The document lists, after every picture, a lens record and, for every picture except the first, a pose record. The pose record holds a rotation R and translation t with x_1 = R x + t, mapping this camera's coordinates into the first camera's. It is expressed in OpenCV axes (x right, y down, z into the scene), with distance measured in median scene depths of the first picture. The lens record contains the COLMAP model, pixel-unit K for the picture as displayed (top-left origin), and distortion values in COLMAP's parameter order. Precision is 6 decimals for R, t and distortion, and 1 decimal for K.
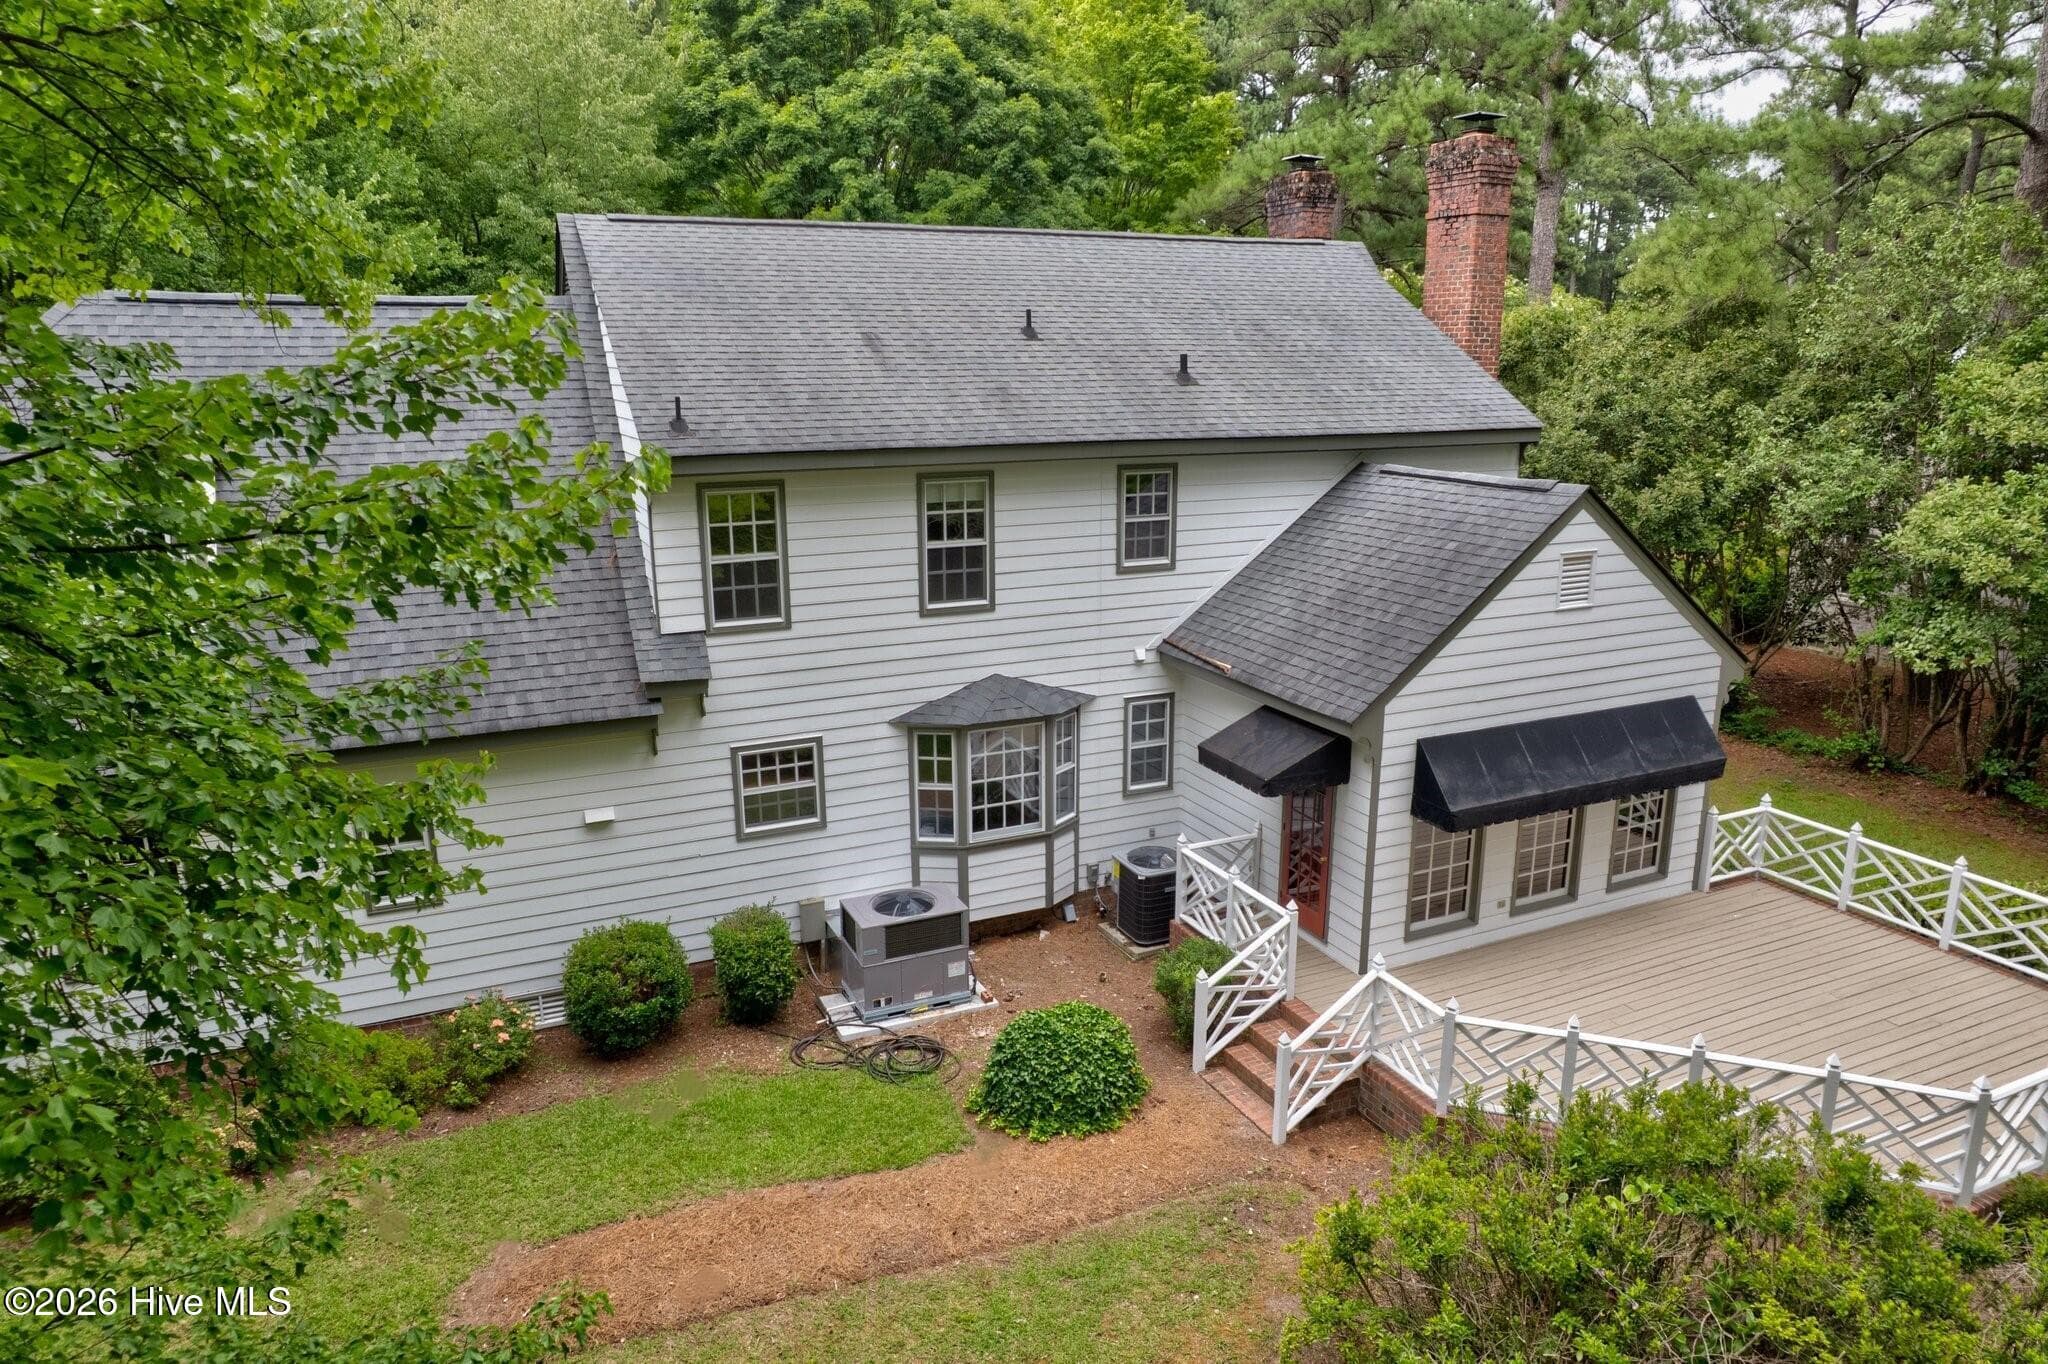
lens RADIAL K [[1311.8, 0, 1024.0], [0, 1311.8, 682.0], [0, 0, 1]] dist [-0.067387, 0.056869]
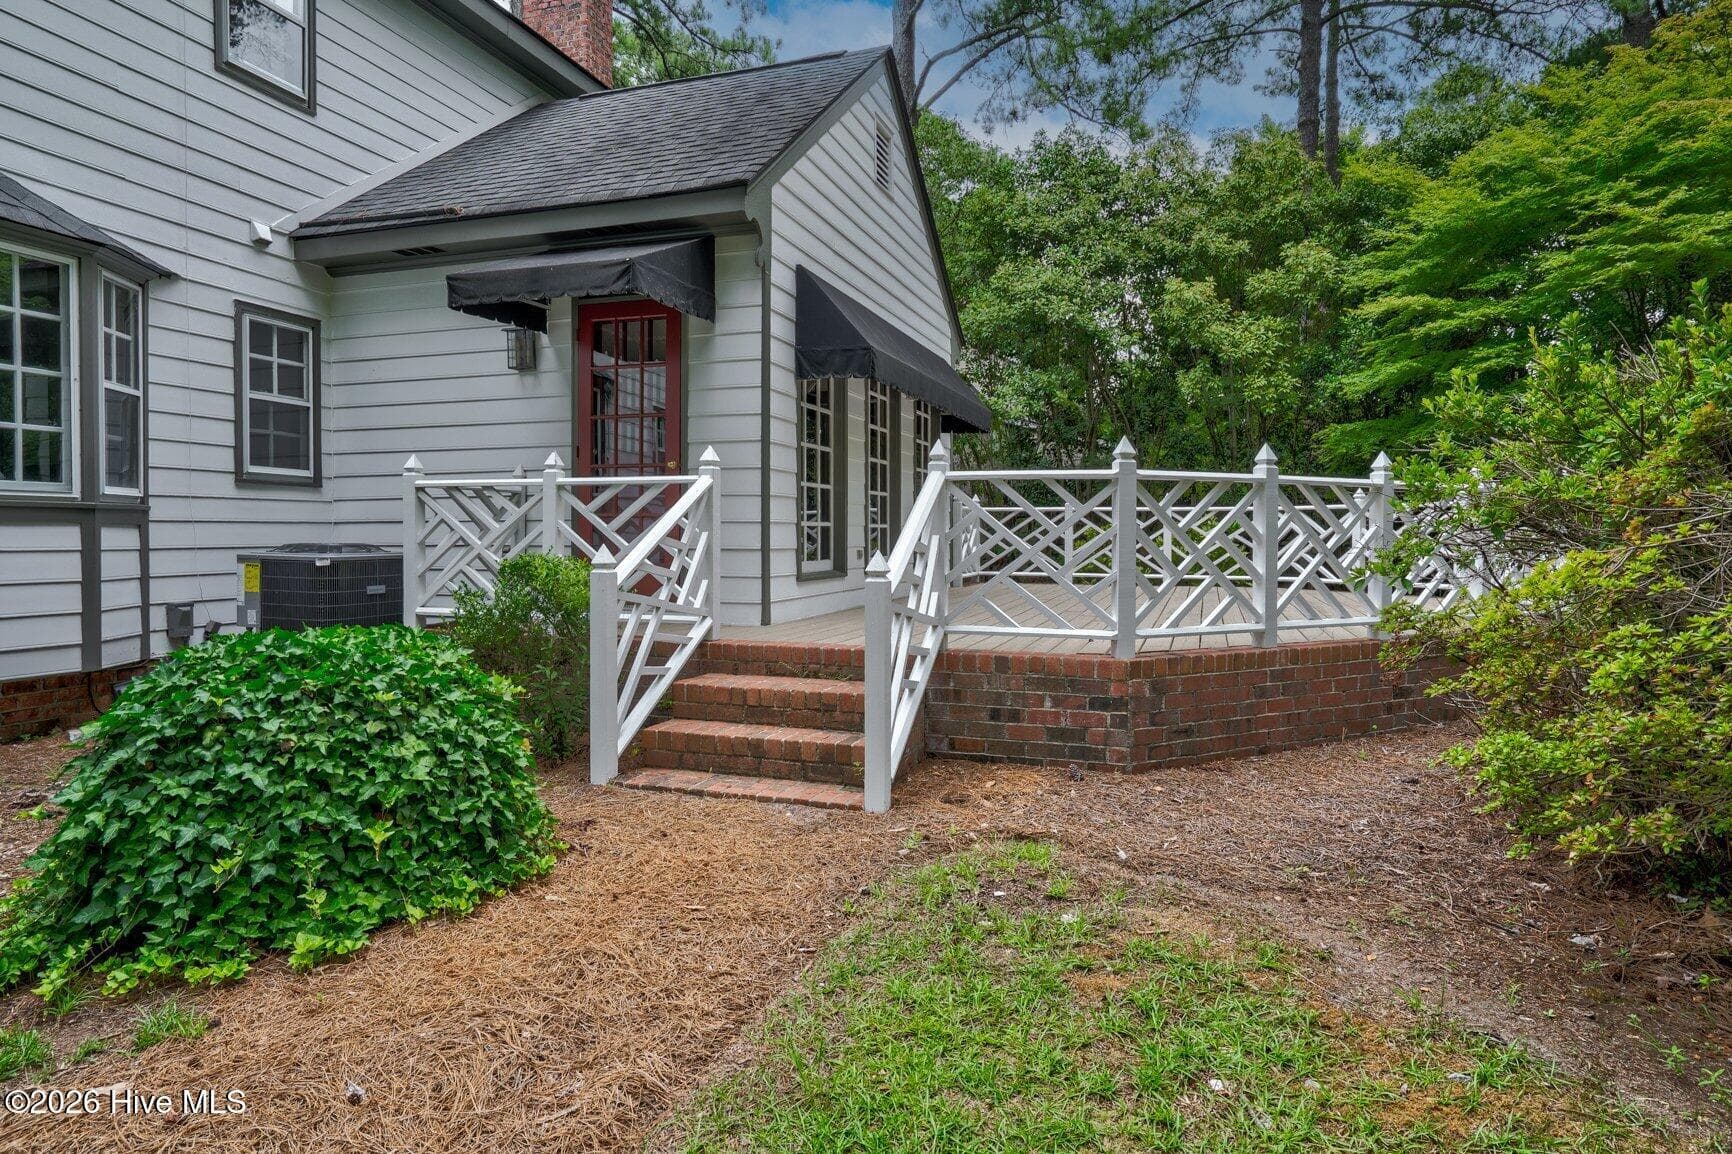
lens RADIAL K [[1011.1, 0, 864.6], [0, 1011.1, 539.9], [0, 0, 1]] dist [-0.002364, -0.000480]
pose [[0.686912, 0.001717, 0.726739, -0.059581], [0.172907, 0.970896, -0.165724, 0.255902], [-0.705872, 0.239496, 0.666623, 0.589433]]
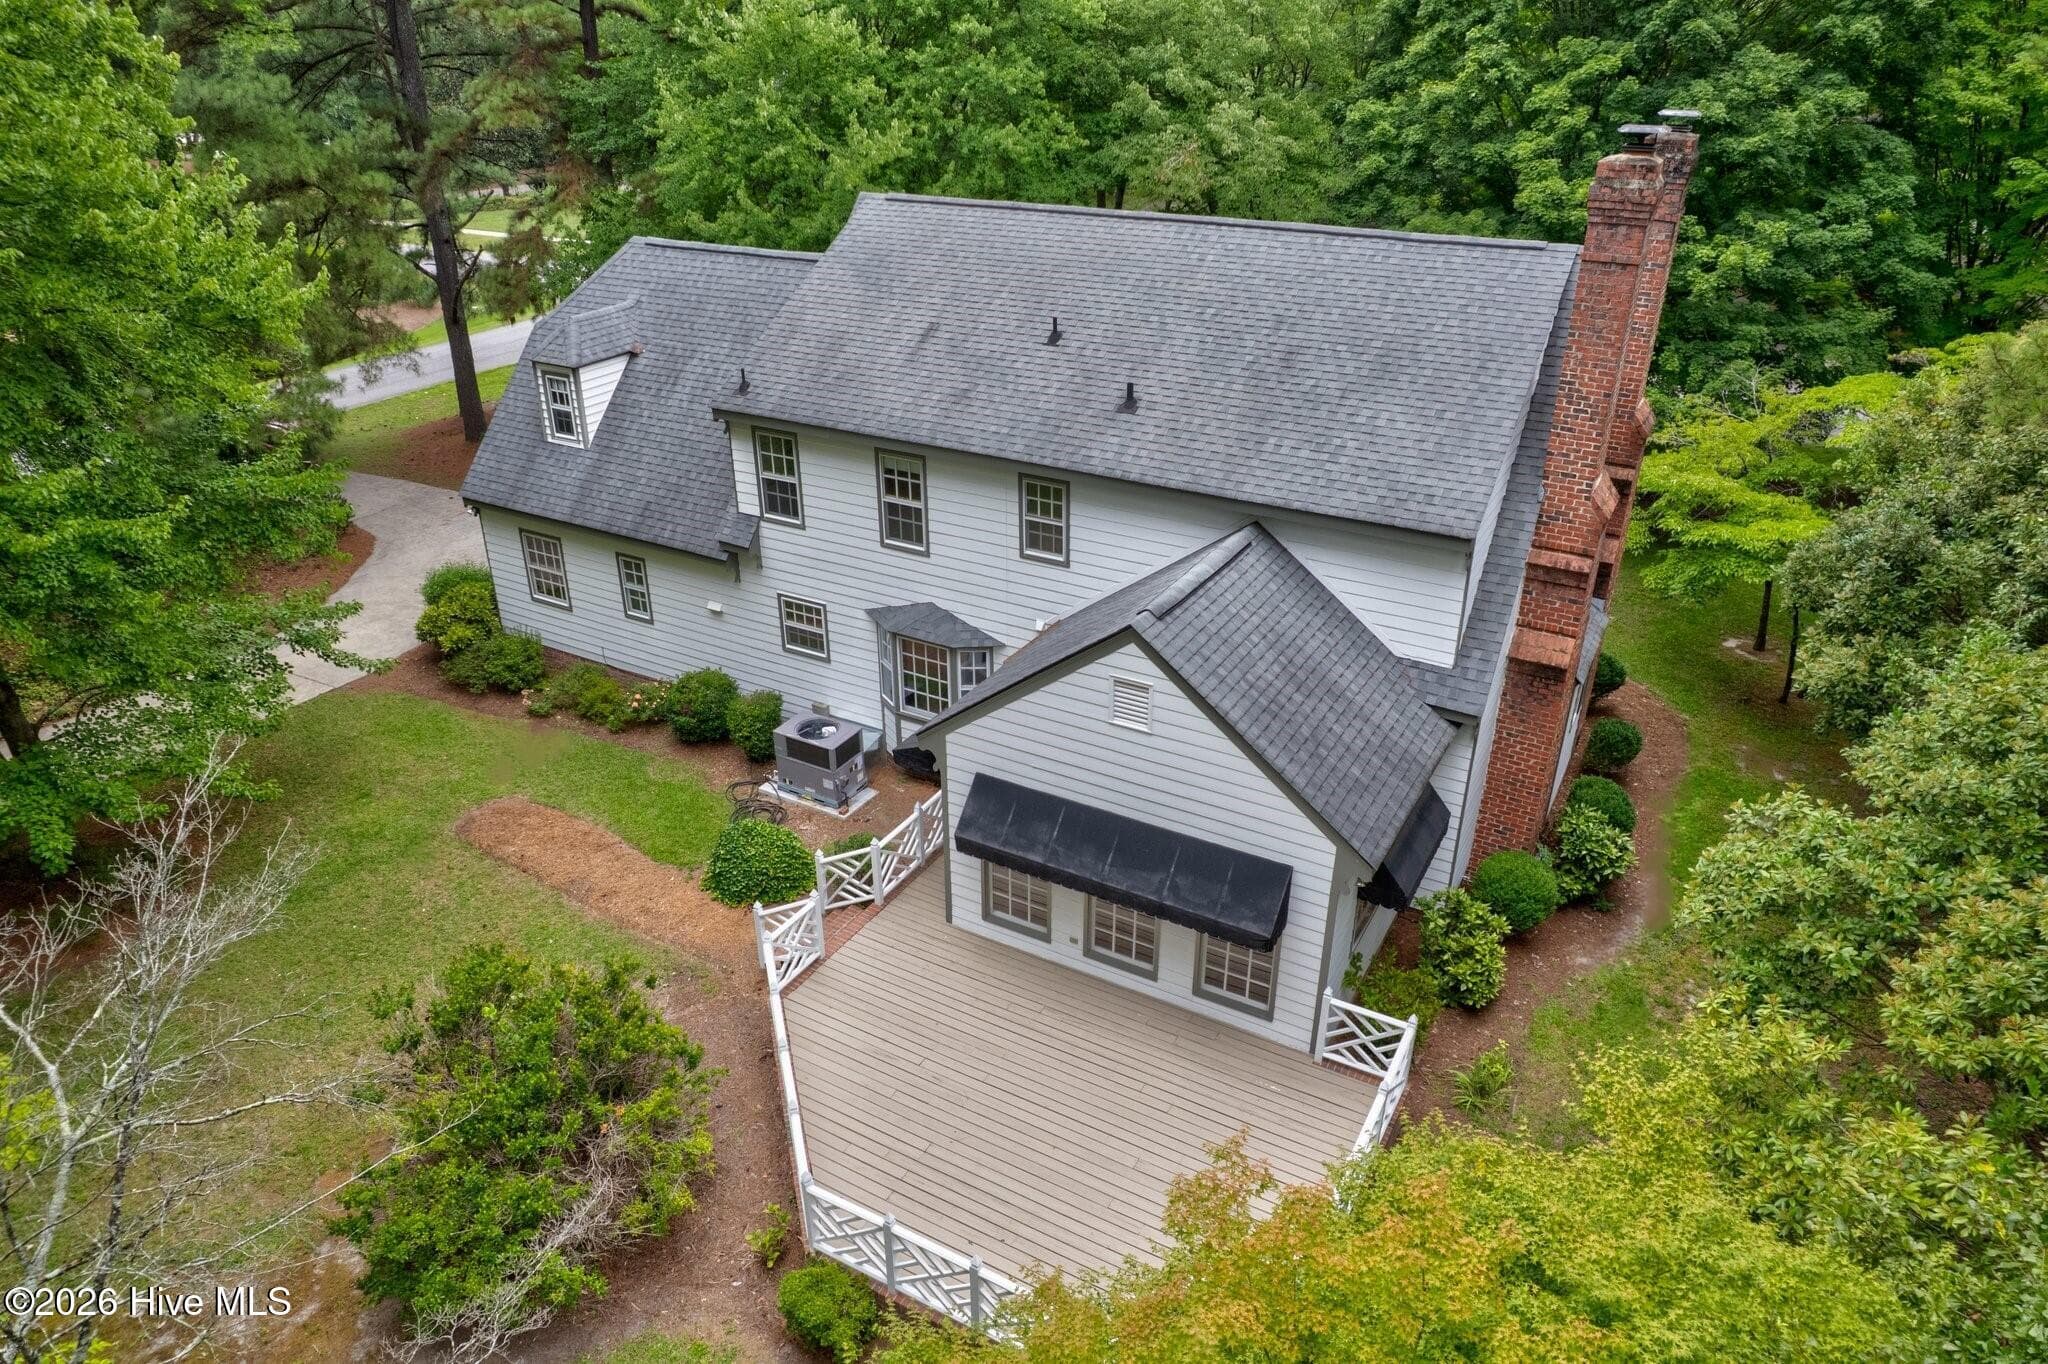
lens RADIAL K [[1311.8, 0, 1024.0], [0, 1311.8, 682.0], [0, 0, 1]] dist [-0.067387, 0.056869]
pose [[0.581008, 0.375099, -0.722309, 1.064337], [-0.195290, 0.925792, 0.323683, -0.395136], [0.790121, -0.047003, 0.611146, 0.267274]]
